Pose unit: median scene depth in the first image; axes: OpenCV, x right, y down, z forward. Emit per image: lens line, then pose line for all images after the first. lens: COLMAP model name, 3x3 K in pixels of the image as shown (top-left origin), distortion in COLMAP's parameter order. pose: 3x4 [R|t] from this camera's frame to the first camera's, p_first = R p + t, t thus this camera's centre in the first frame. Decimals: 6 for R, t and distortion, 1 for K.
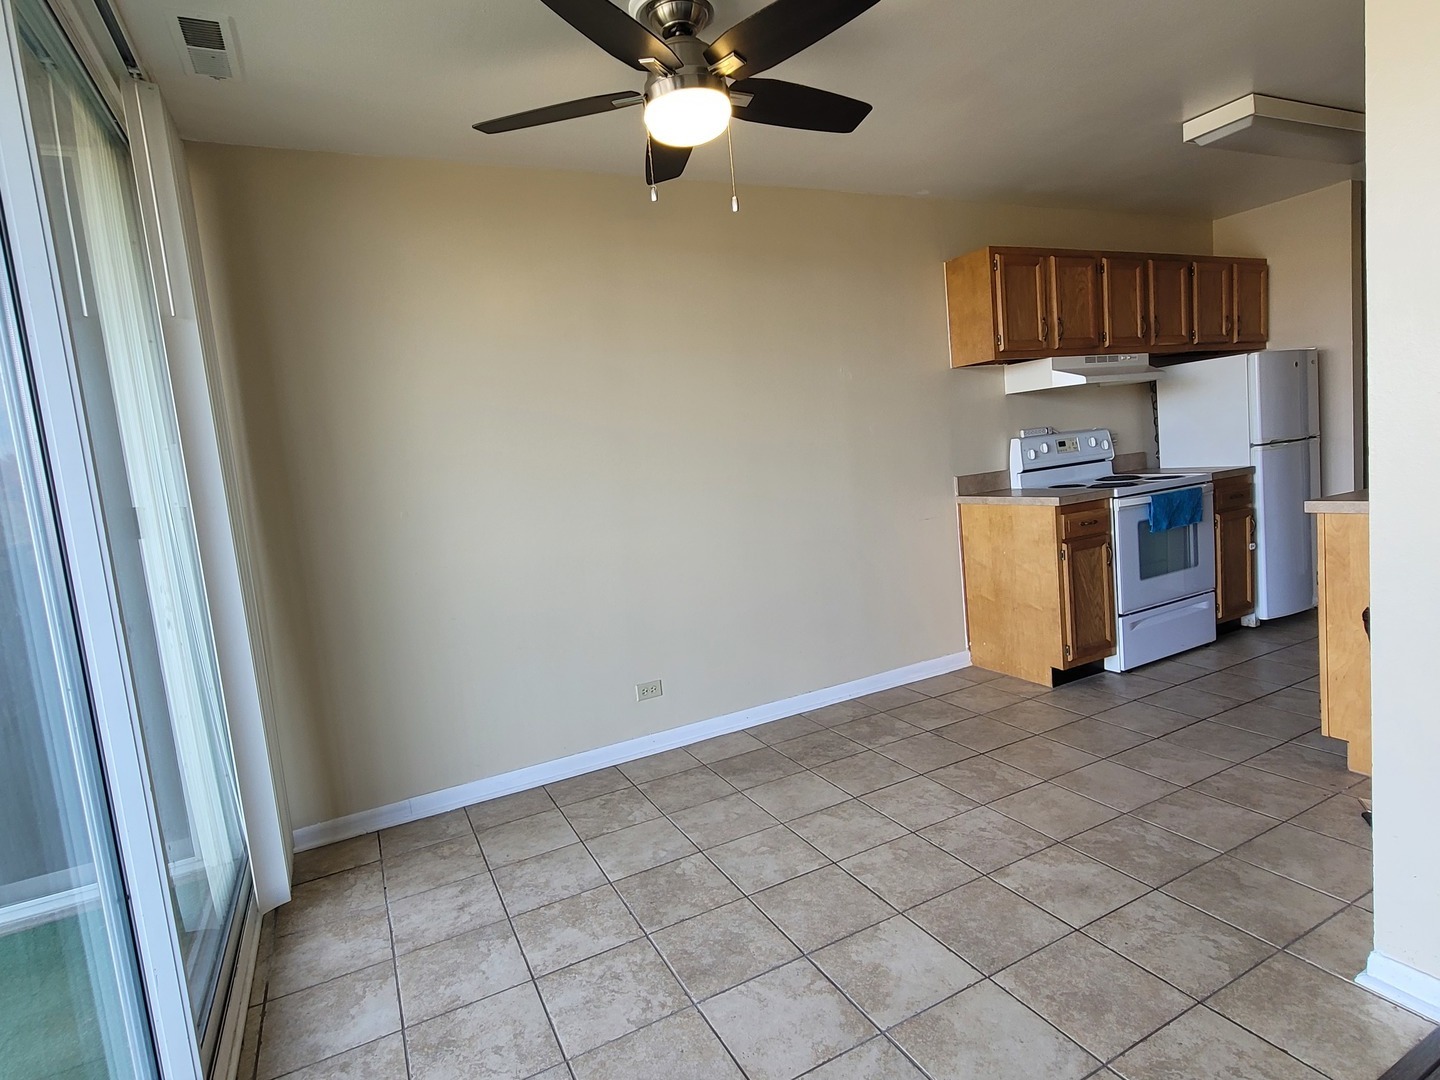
lens RADIAL K [[768.7, 0, 719.4], [0, 768.7, 547.3], [0, 0, 1]] dist [0.000963, 0.000120]
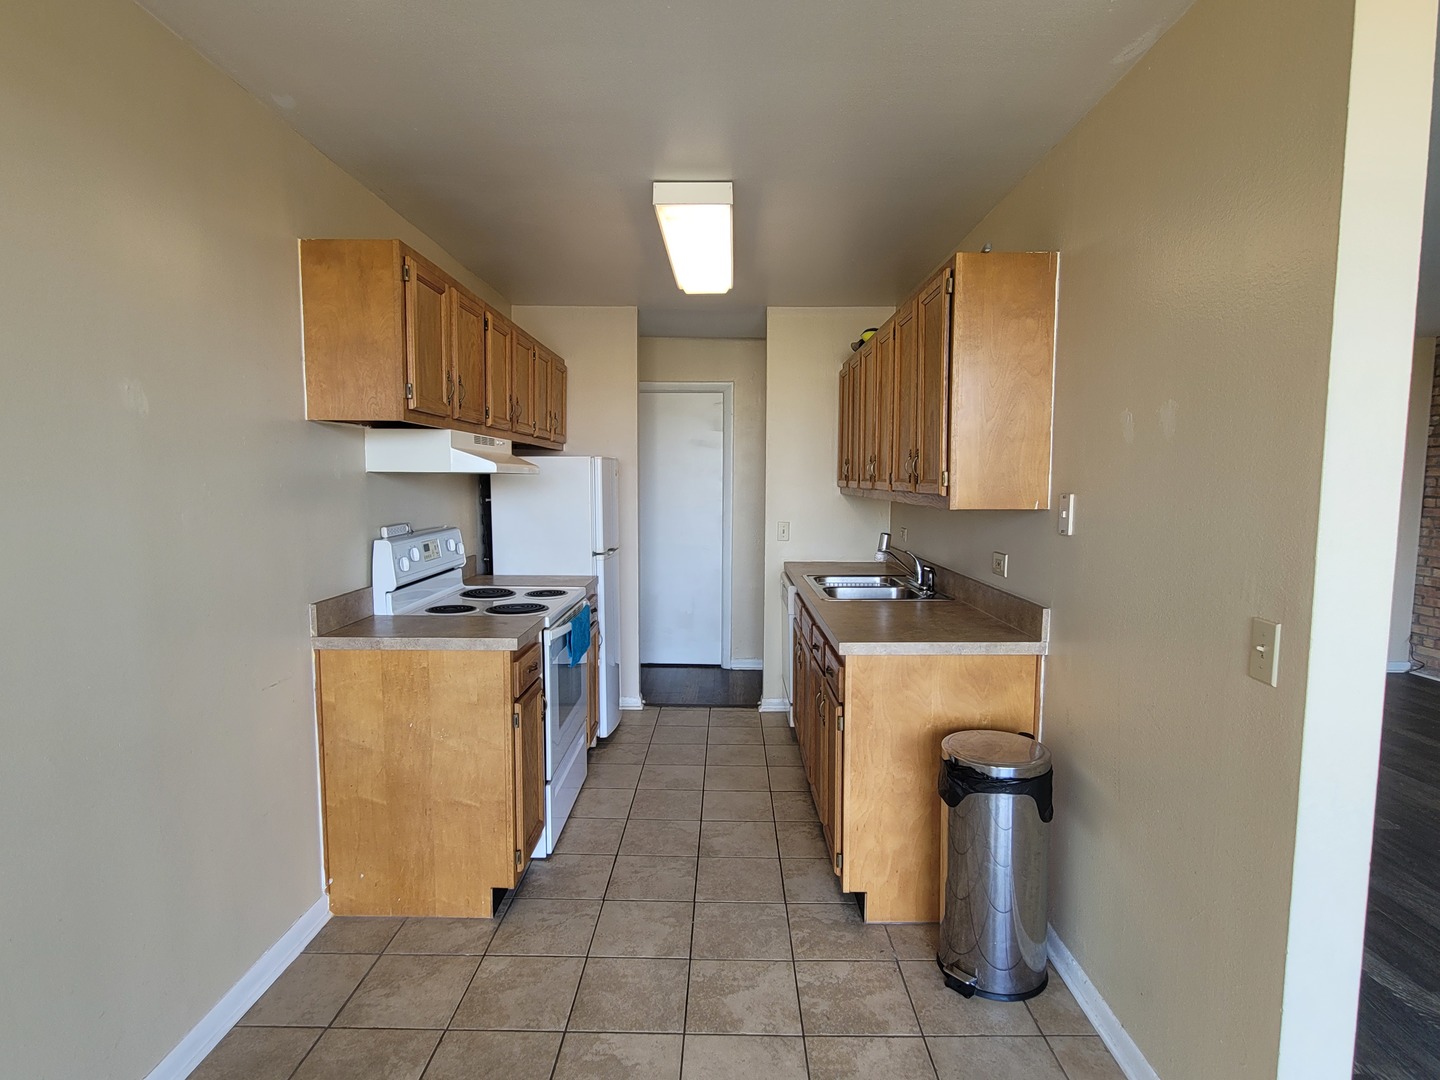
lens RADIAL K [[768.7, 0, 719.4], [0, 768.7, 547.3], [0, 0, 1]] dist [0.000963, 0.000120]
pose [[0.454564, 0.017466, 0.890543, -0.076192], [0.059945, 0.996941, -0.050151, -0.089690], [-0.888695, 0.076180, 0.452126, 0.471022]]
